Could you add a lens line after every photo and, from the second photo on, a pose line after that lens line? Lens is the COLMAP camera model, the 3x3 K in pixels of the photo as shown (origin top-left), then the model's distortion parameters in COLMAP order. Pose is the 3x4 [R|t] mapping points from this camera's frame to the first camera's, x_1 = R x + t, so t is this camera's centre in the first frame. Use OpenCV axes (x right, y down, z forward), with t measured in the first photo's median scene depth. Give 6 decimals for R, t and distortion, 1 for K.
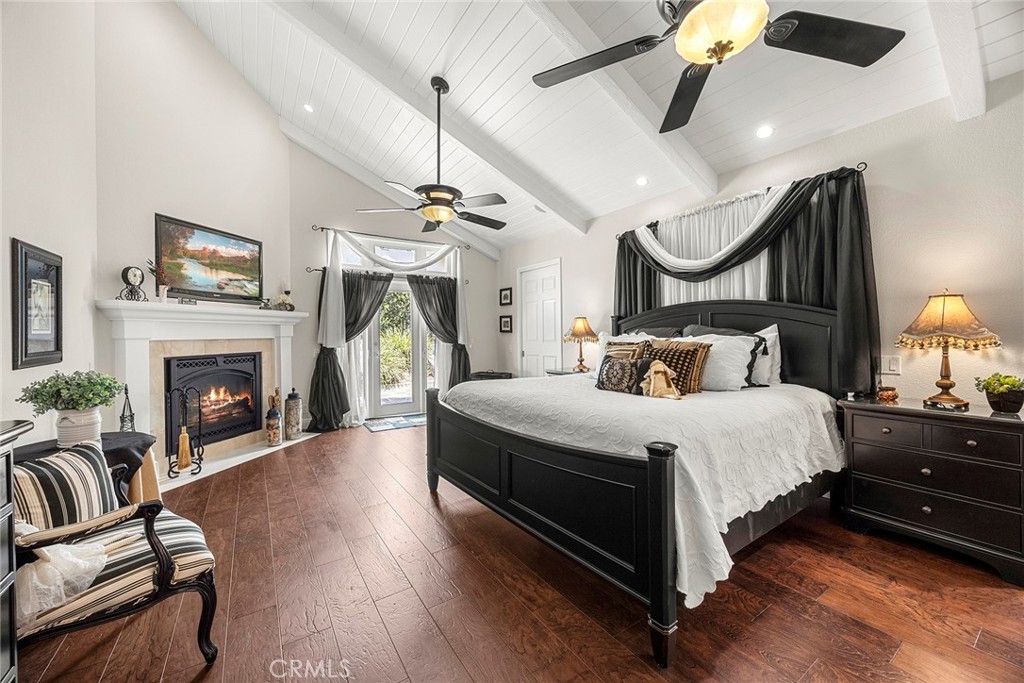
lens RADIAL K [[394.3, 0, 513.5], [0, 394.3, 332.9], [0, 0, 1]] dist [0.001141, 0.000249]
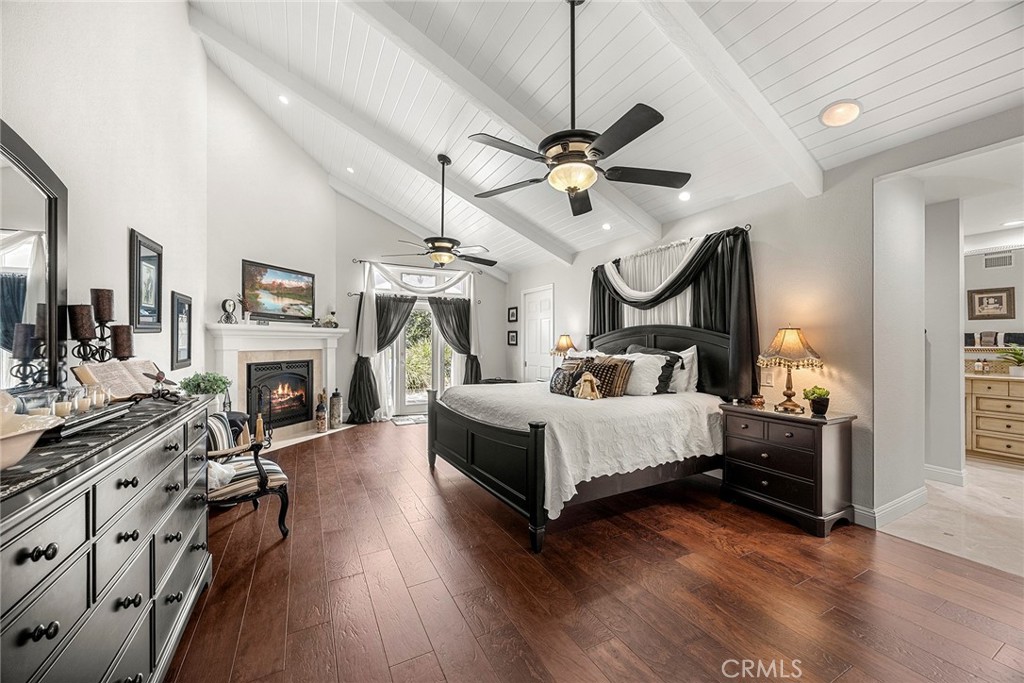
lens RADIAL K [[394.3, 0, 513.2], [0, 394.3, 339.4], [0, 0, 1]] dist [0.001141, 0.000249]
pose [[0.995110, 0.010467, -0.098216, 0.201812], [-0.010934, 0.999931, -0.004217, -0.029435], [0.098165, 0.005270, 0.995156, -0.321370]]
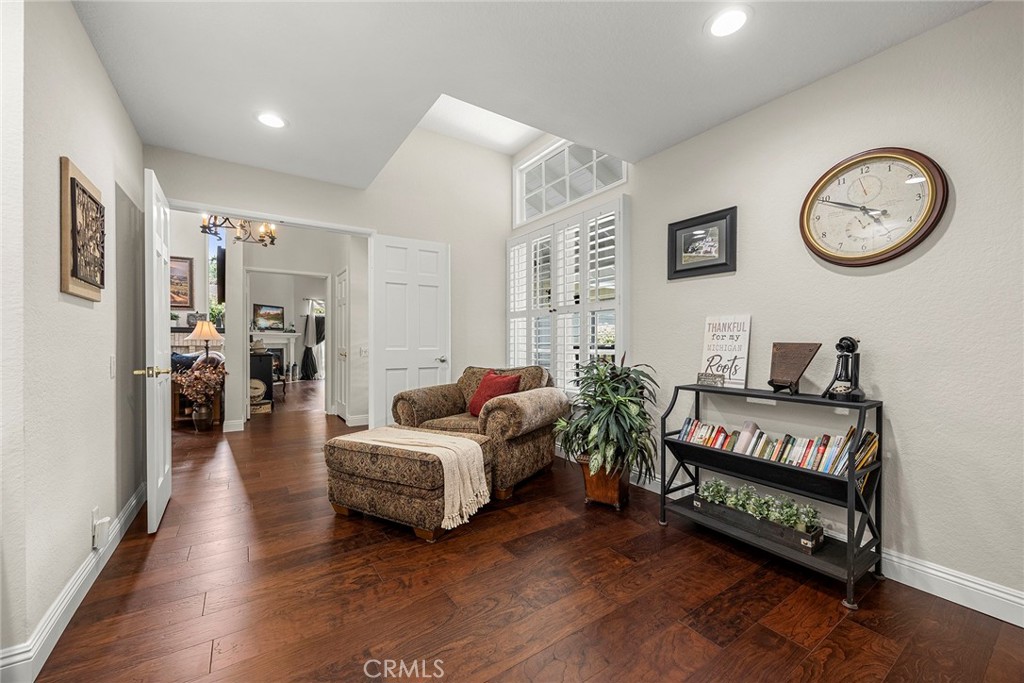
lens RADIAL K [[394.3, 0, 512.0], [0, 394.3, 336.6], [0, 0, 1]] dist [0.001141, 0.000249]
pose [[0.999879, 0.003699, 0.015136, 1.289579], [-0.003550, 0.999945, -0.009831, -0.016582], [-0.015171, 0.009776, 0.999837, -2.515476]]
